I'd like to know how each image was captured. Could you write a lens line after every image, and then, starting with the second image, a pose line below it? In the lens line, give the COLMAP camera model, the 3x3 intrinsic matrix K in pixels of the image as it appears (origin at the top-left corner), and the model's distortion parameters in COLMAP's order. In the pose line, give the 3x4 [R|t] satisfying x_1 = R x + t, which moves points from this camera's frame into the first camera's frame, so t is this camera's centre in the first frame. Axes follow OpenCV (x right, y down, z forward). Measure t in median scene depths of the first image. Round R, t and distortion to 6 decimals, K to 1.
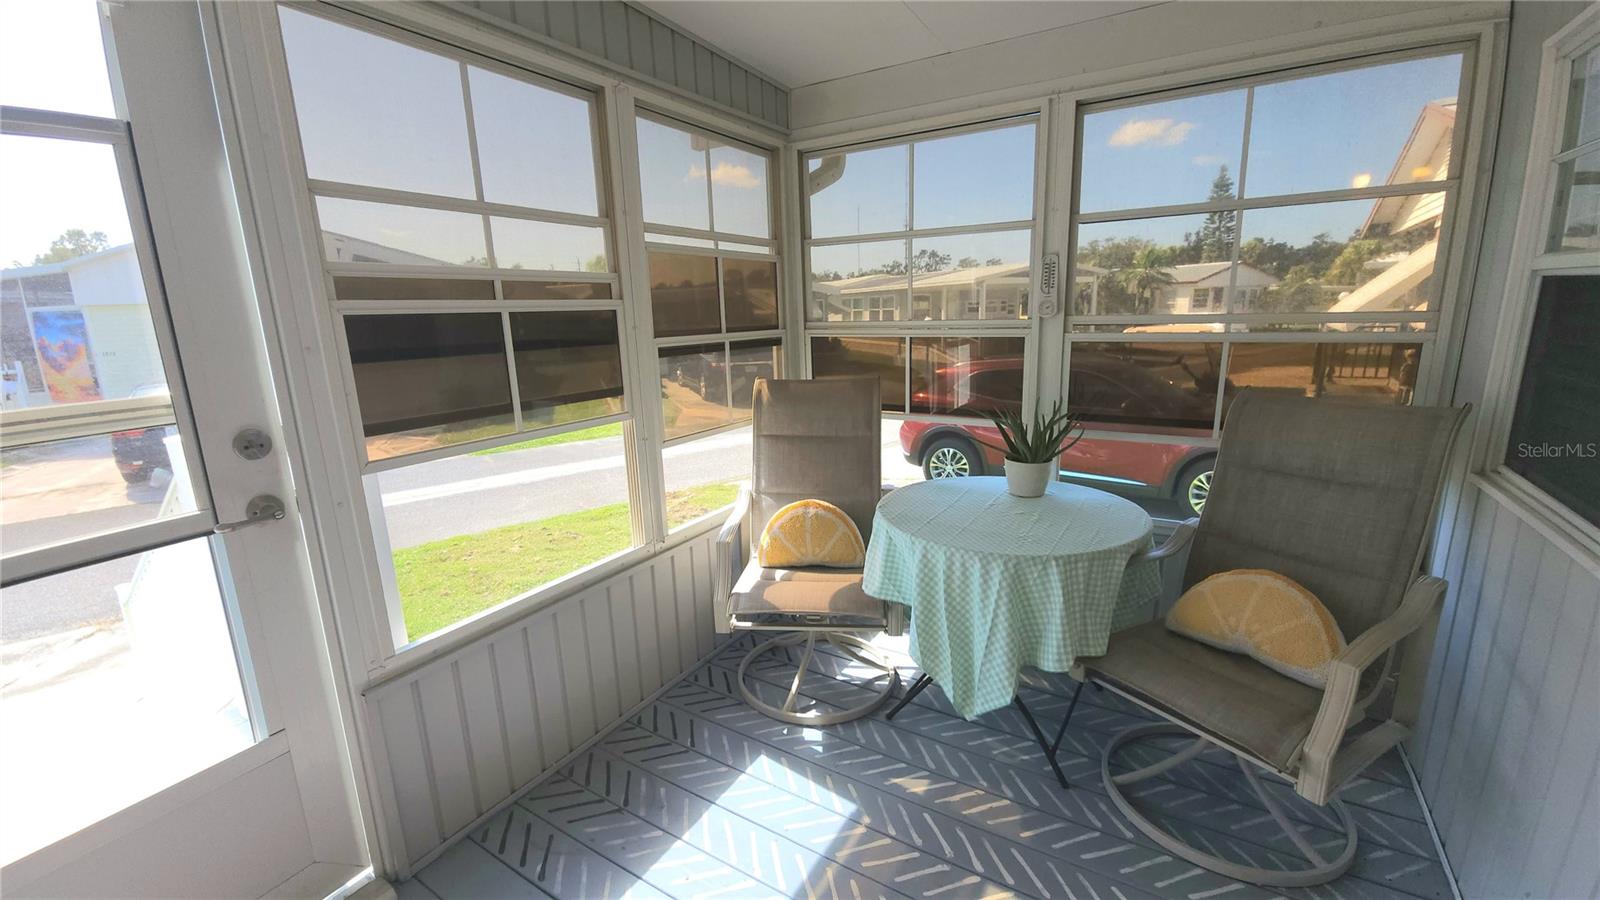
lens RADIAL K [[661.8, 0, 801.9], [0, 661.8, 455.5], [0, 0, 1]] dist [-0.002103, -0.000768]
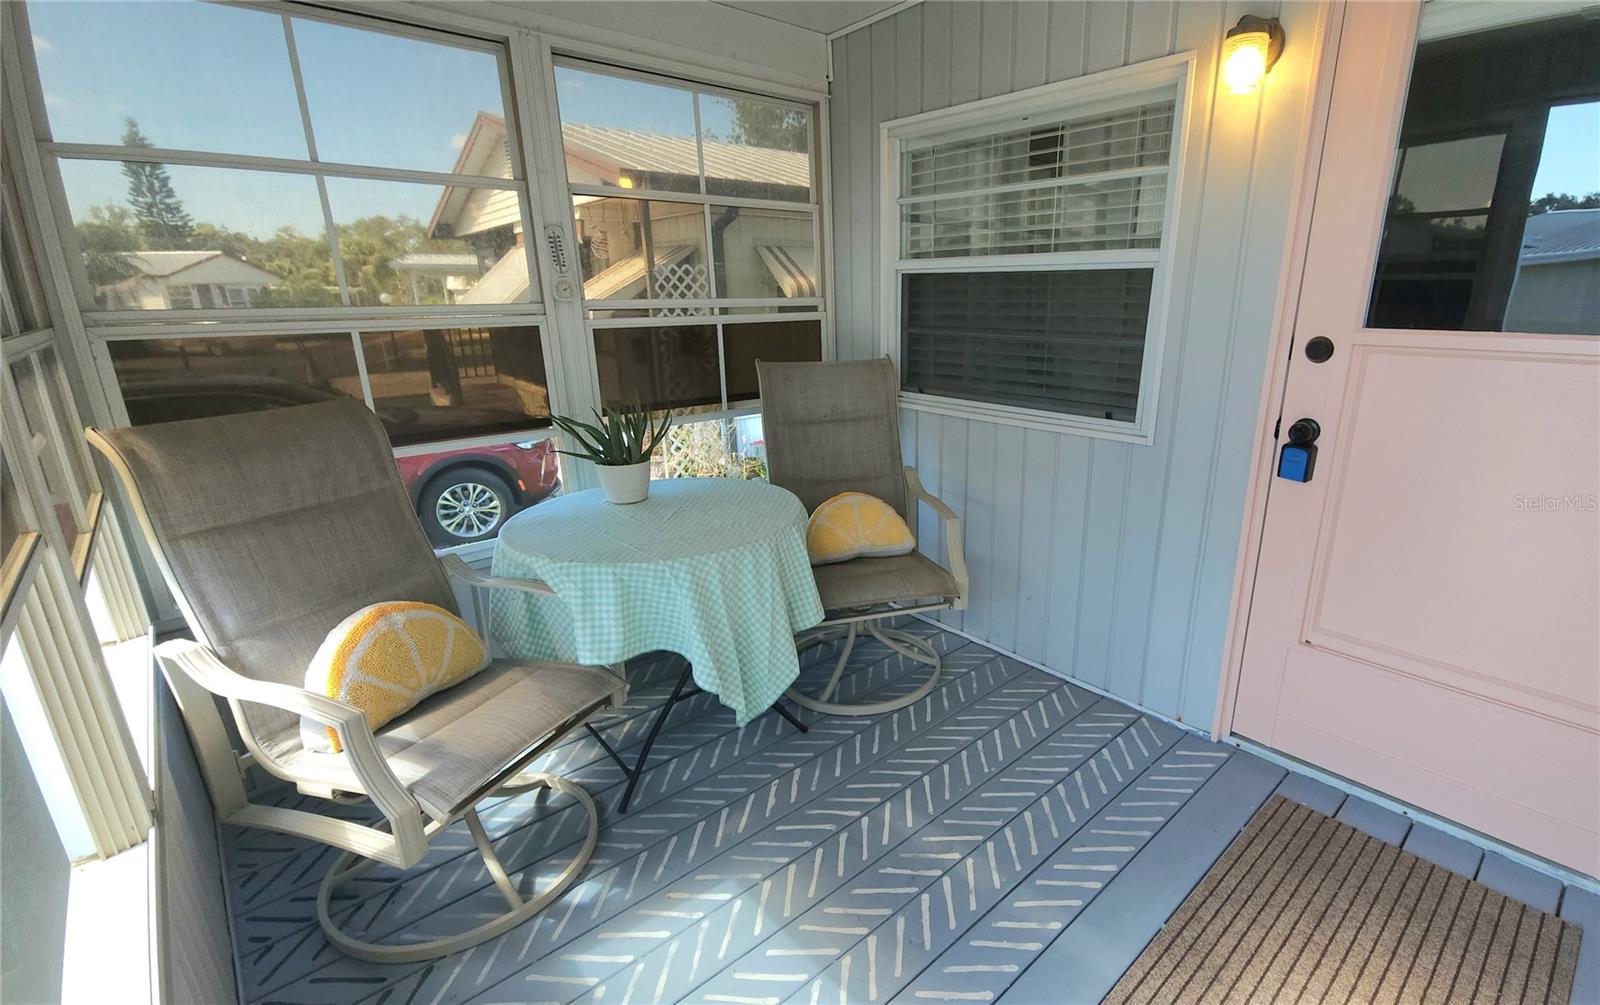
lens RADIAL K [[735.6, 0, 895.5], [0, 735.6, 511.5], [0, 0, 1]] dist [-0.004748, -0.000970]
pose [[0.234640, -0.253368, 0.938482, -0.540636], [0.211654, 0.955589, 0.205068, -0.057167], [-0.948761, 0.150516, 0.277846, 0.405770]]
